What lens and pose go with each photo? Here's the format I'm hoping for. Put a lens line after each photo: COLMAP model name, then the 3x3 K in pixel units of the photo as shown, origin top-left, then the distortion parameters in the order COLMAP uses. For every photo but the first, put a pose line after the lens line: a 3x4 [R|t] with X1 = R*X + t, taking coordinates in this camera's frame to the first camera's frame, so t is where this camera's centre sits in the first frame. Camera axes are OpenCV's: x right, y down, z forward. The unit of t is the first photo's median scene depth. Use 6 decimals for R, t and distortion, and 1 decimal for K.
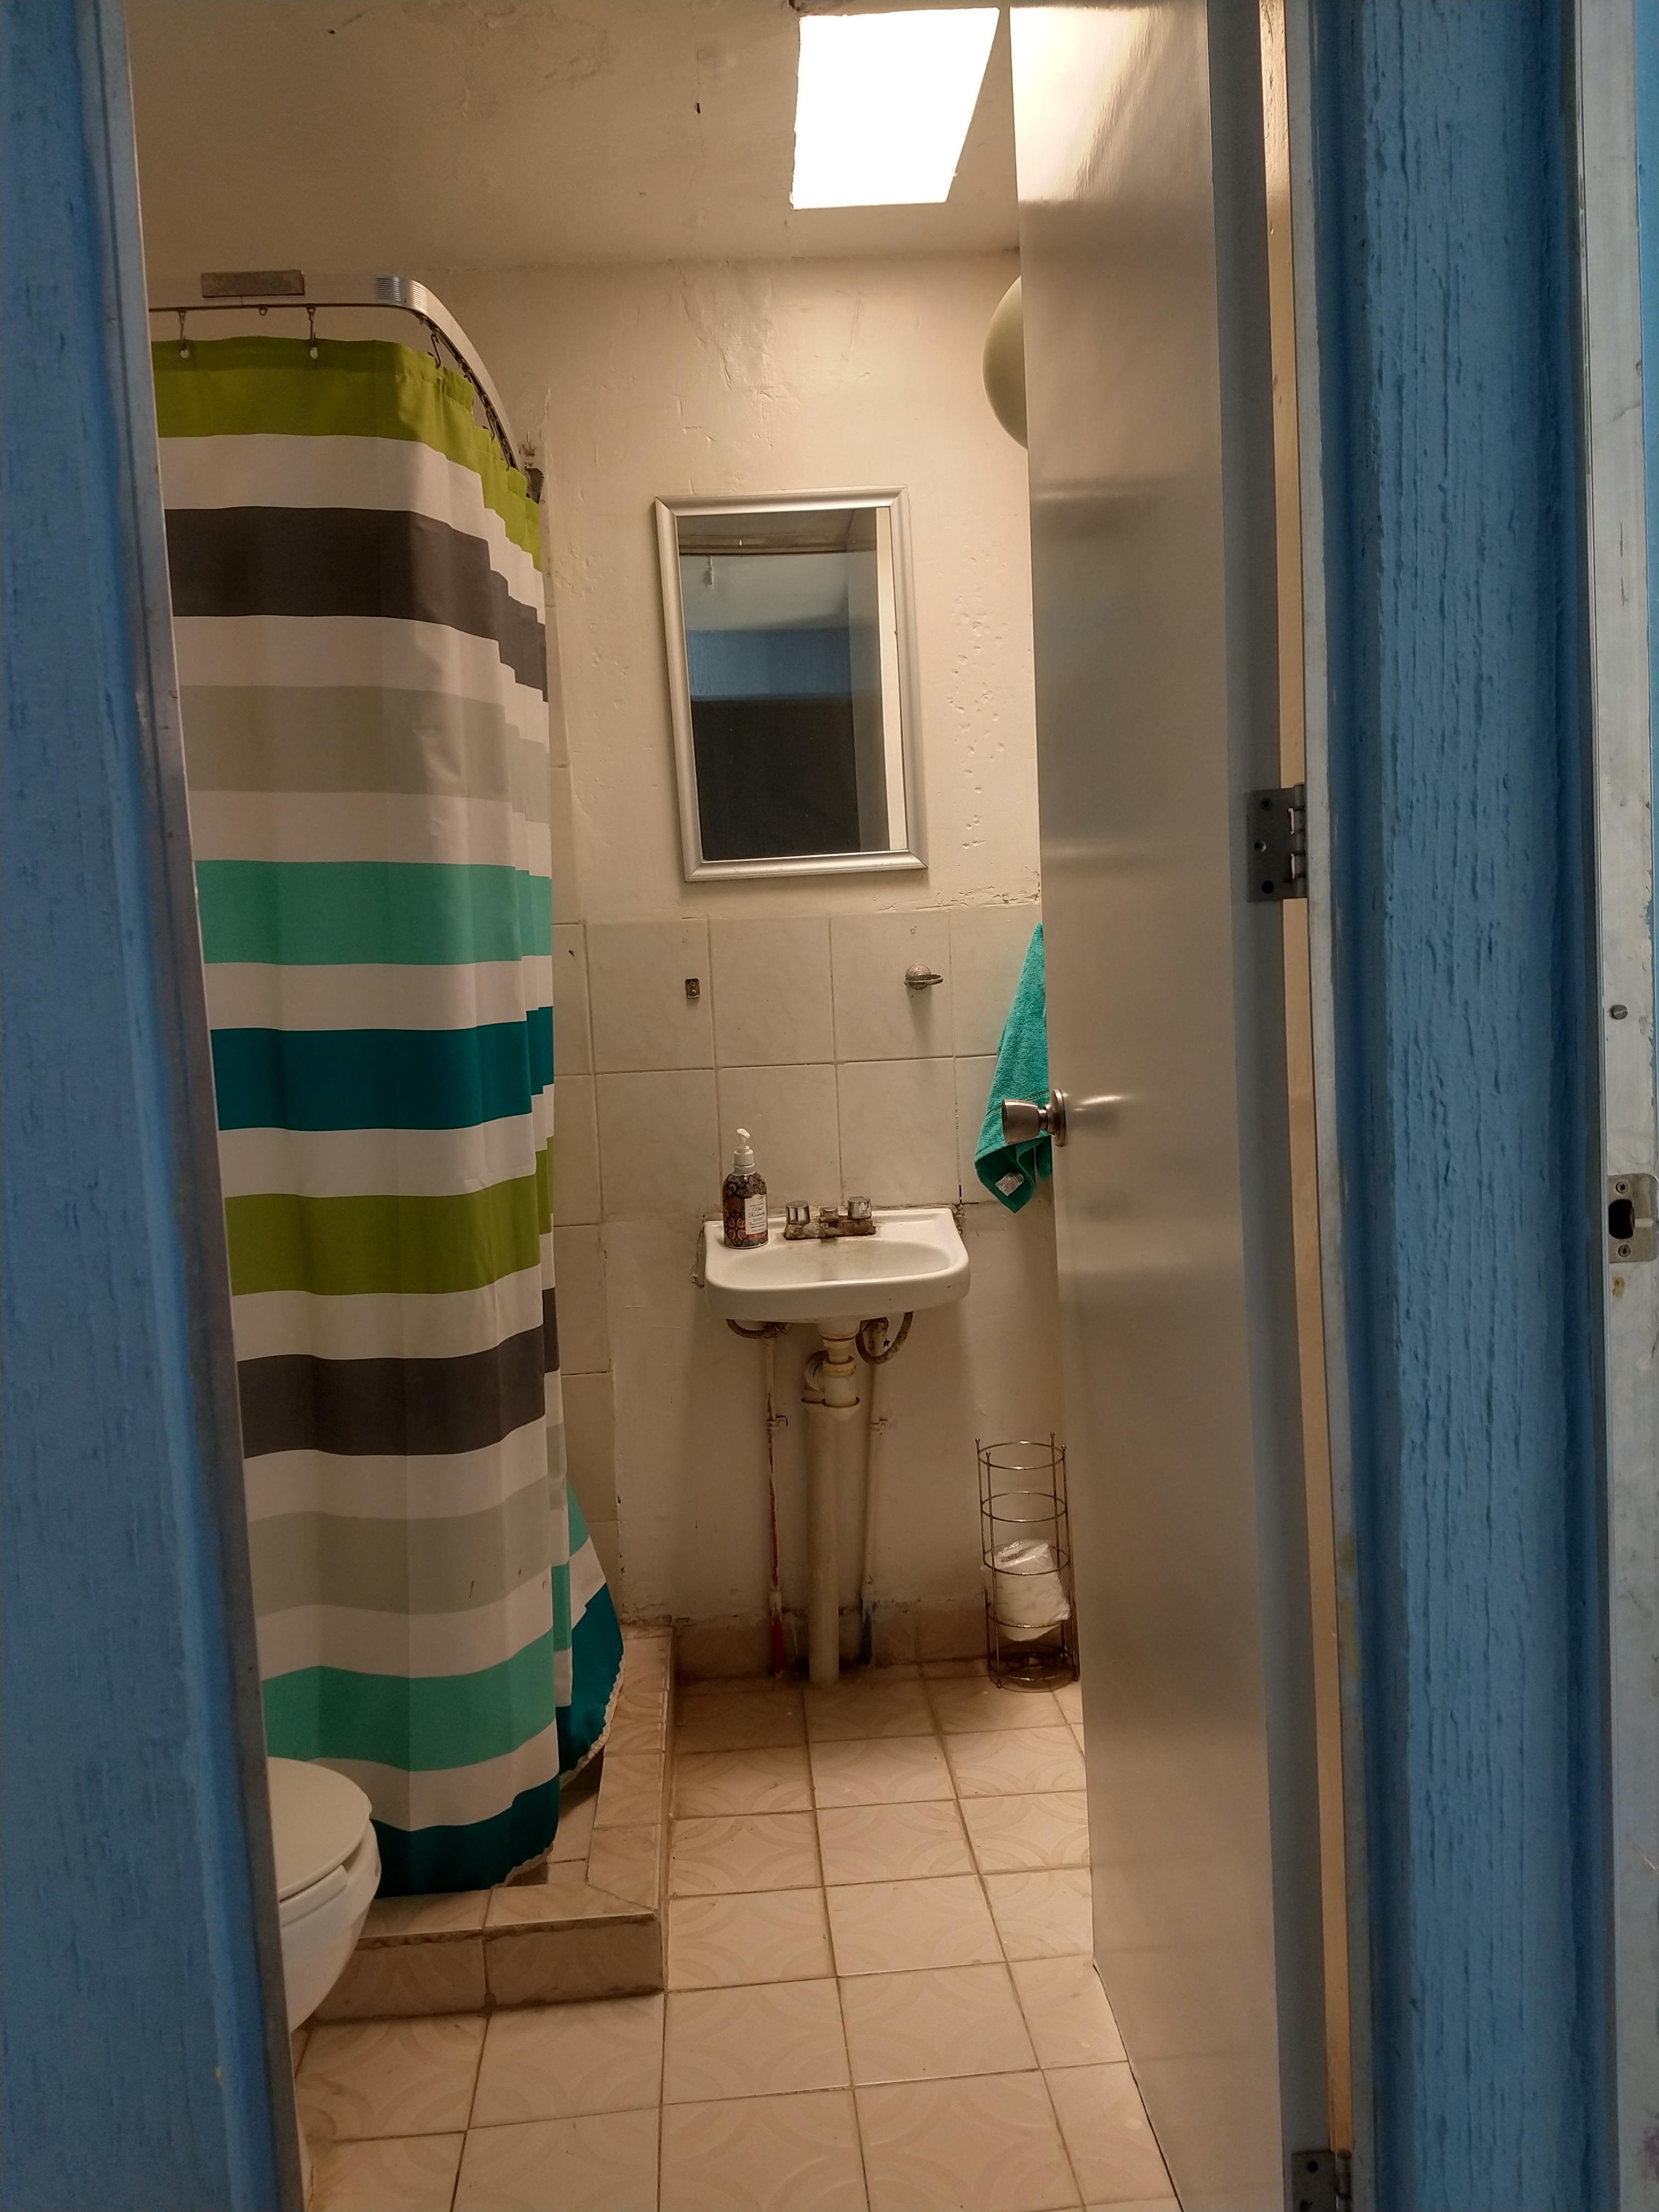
lens RADIAL K [[1638.9, 0, 812.0], [0, 1638.9, 1118.0], [0, 0, 1]] dist [0.202226, -0.356789]
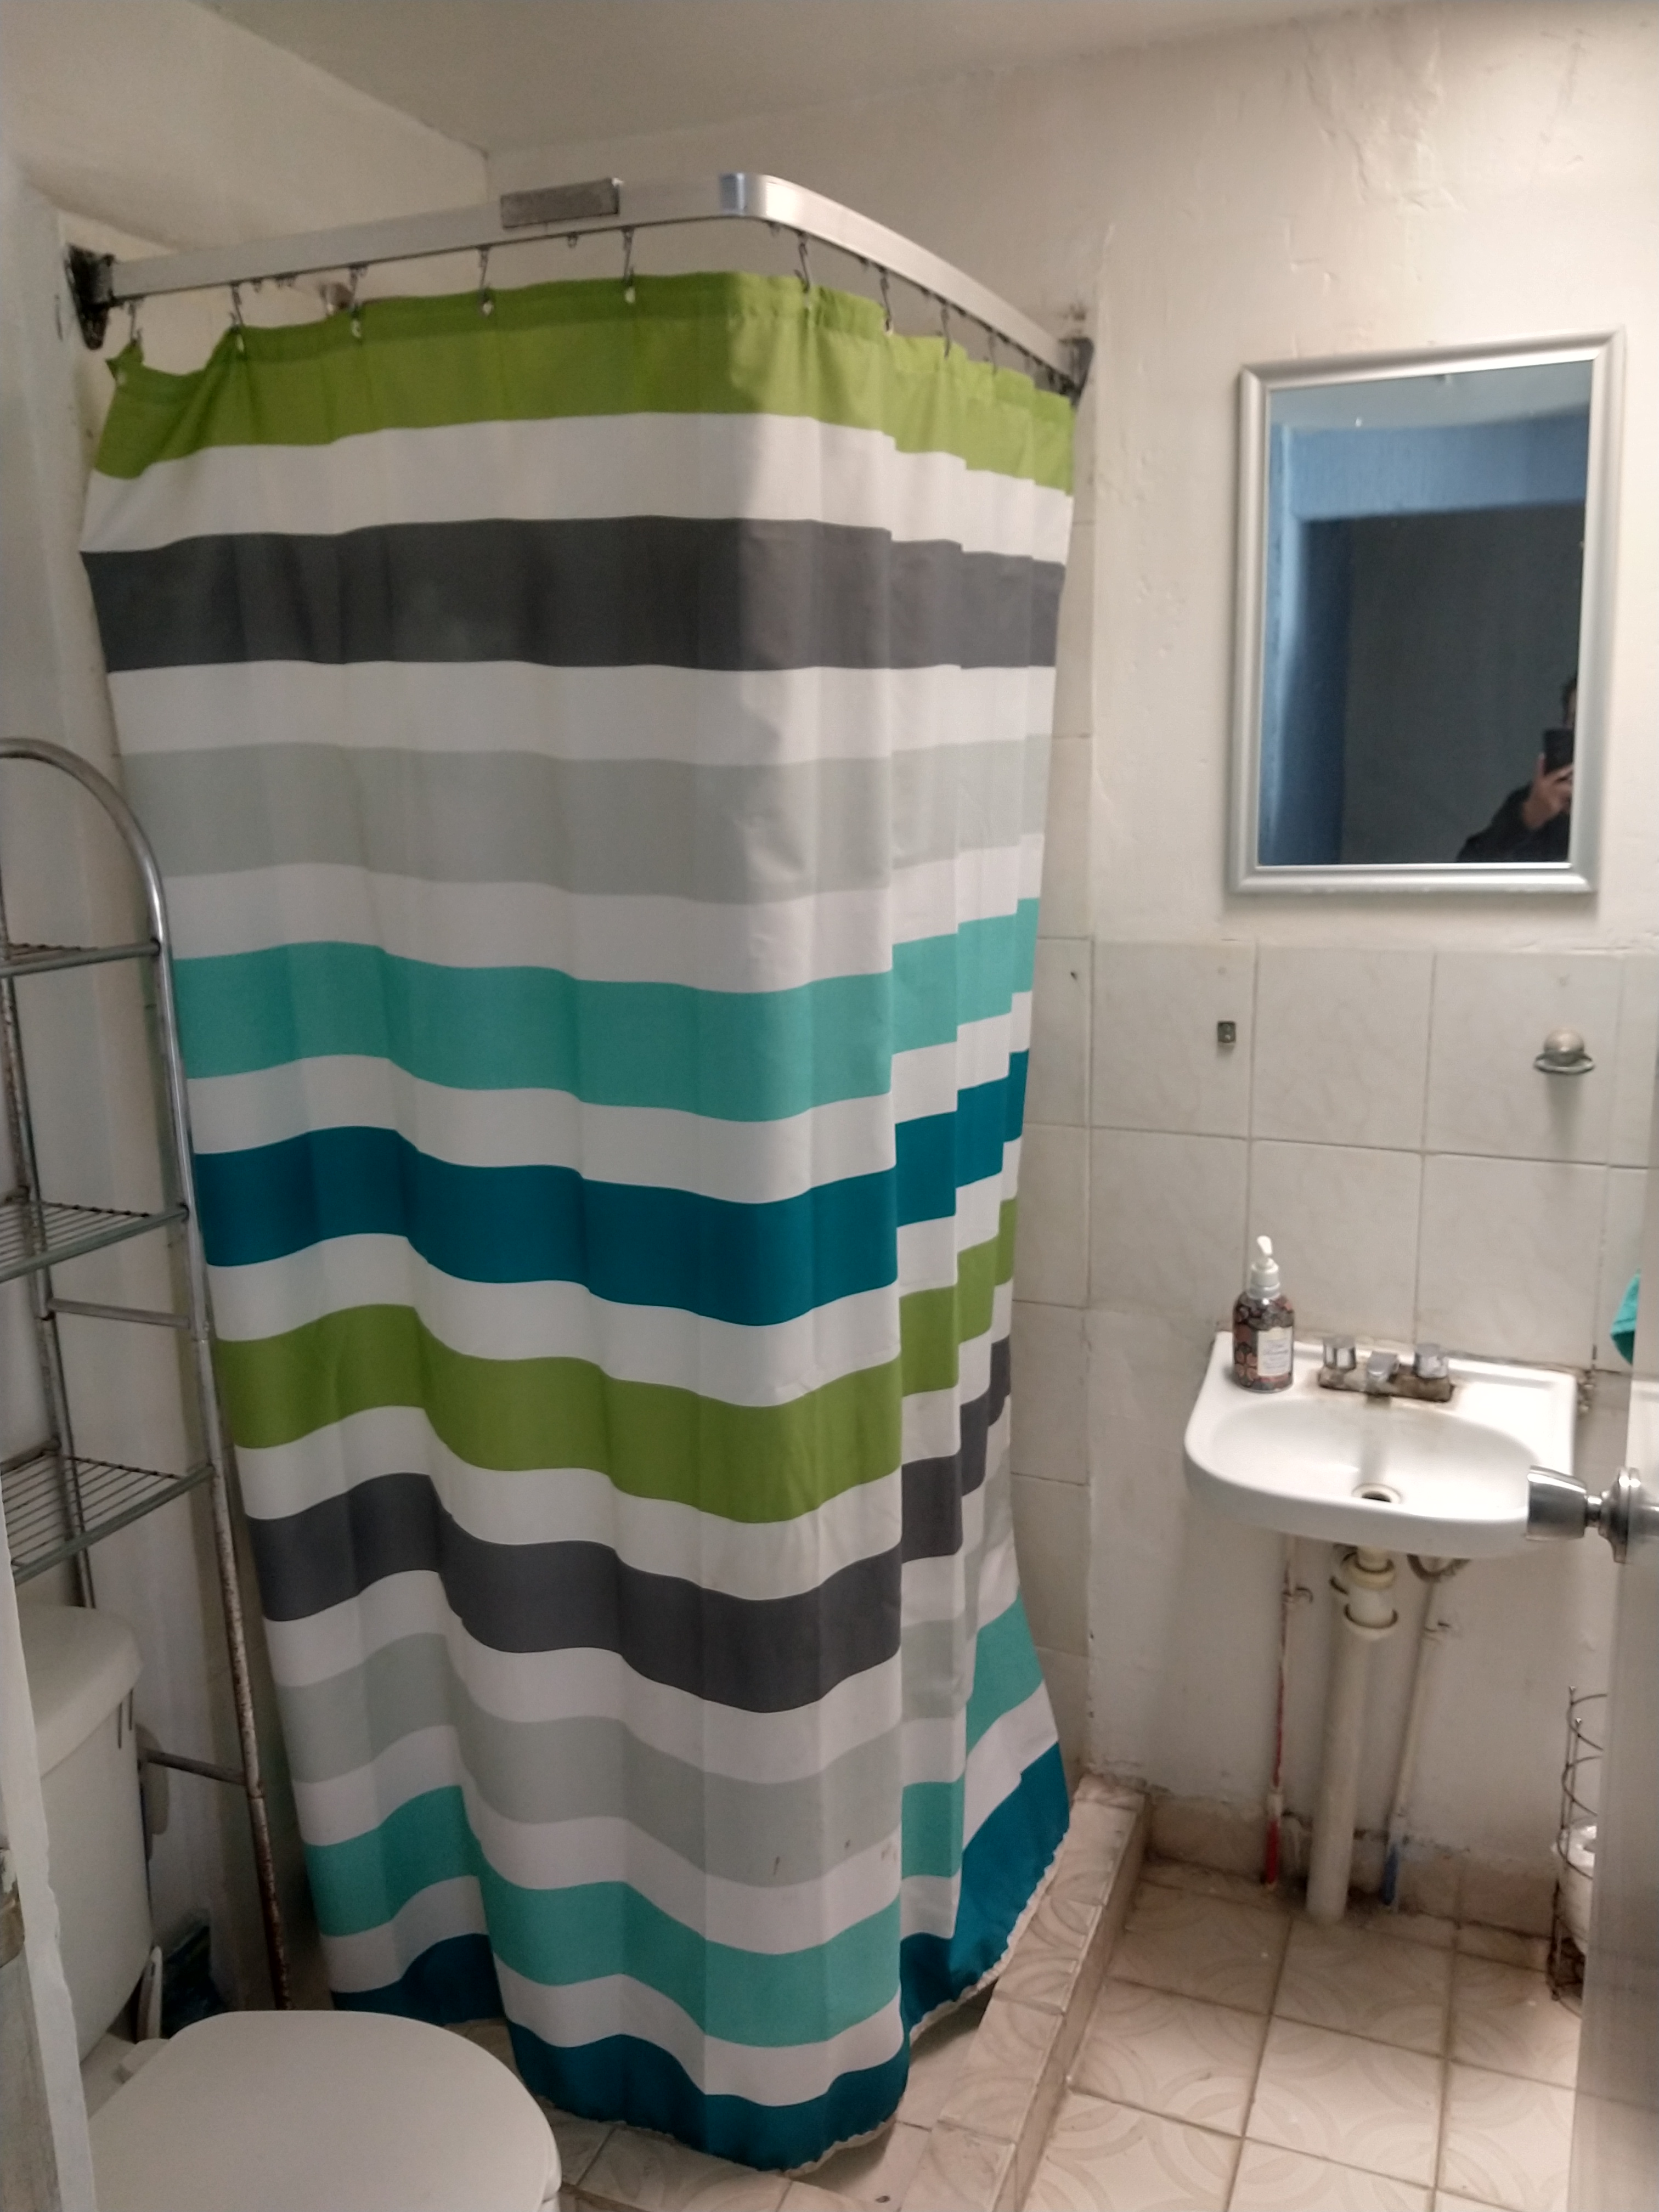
lens RADIAL K [[1647.2, 0, 815.9], [0, 1647.2, 1110.7], [0, 0, 1]] dist [0.228714, -0.465792]
pose [[0.901155, 0.119287, -0.416761, 0.086137], [-0.062282, 0.987047, 0.147846, -0.155553], [0.428999, -0.107275, 0.896912, 0.242036]]
